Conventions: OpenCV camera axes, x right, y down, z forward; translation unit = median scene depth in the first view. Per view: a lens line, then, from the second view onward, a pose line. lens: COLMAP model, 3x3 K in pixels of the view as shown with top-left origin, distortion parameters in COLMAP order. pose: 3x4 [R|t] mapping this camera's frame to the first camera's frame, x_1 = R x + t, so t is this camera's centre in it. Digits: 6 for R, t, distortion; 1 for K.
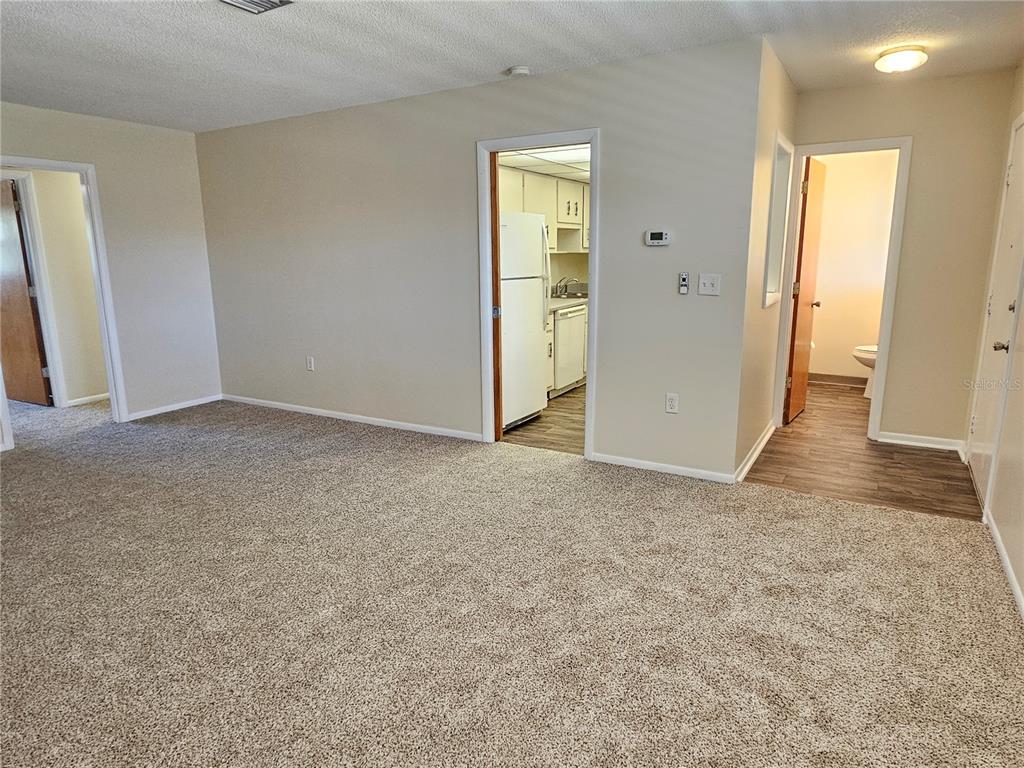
lens RADIAL K [[625.5, 0, 510.3], [0, 625.5, 380.3], [0, 0, 1]] dist [0.002703, 0.000352]
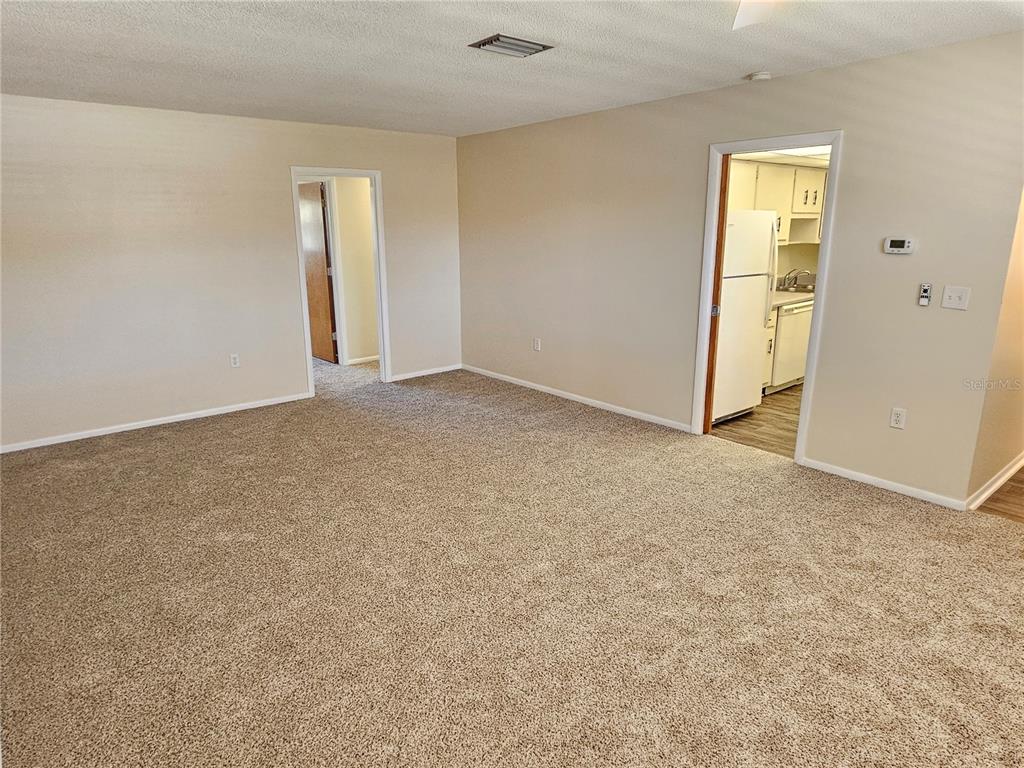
lens RADIAL K [[625.5, 0, 510.3], [0, 625.5, 380.3], [0, 0, 1]] dist [0.002703, 0.000352]
pose [[0.941333, 0.087003, -0.326072, 0.007134], [-0.071789, 0.995707, 0.058430, -0.036161], [0.329756, -0.031594, 0.943537, -0.104738]]
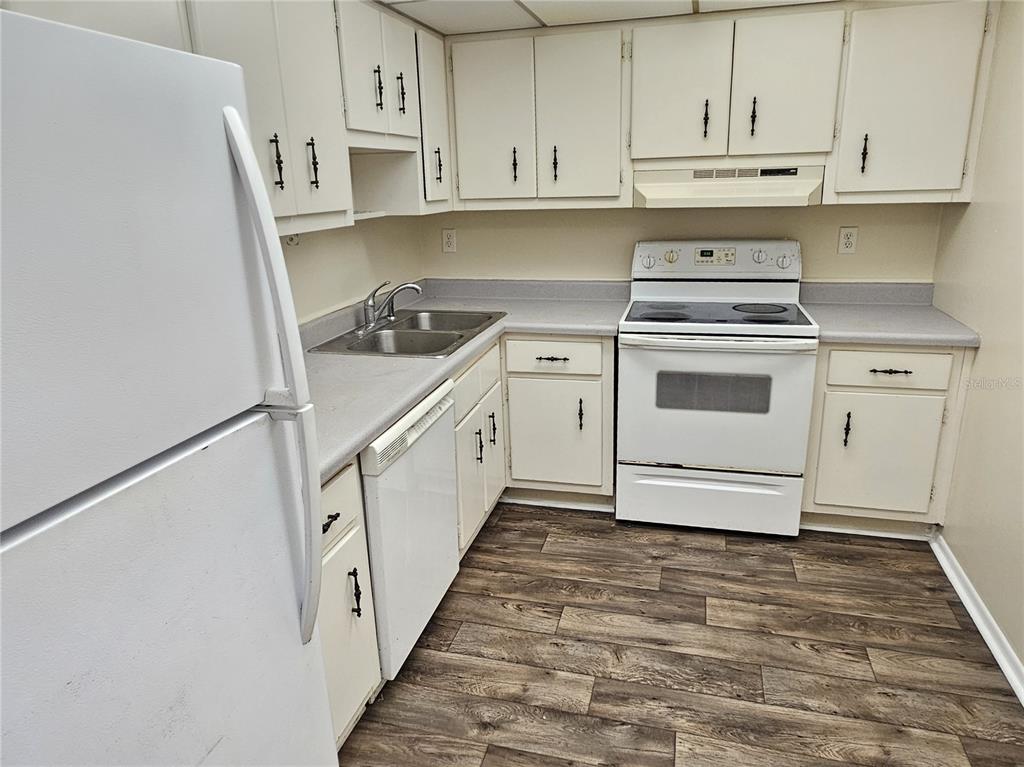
lens RADIAL K [[675.3, 0, 514.9], [0, 675.3, 380.2], [0, 0, 1]] dist [0.000063, 0.003222]
pose [[0.963124, -0.092614, 0.252616, 0.101145], [0.071120, 0.993128, 0.092949, -0.258359], [-0.259488, -0.071555, 0.963092, 1.085586]]
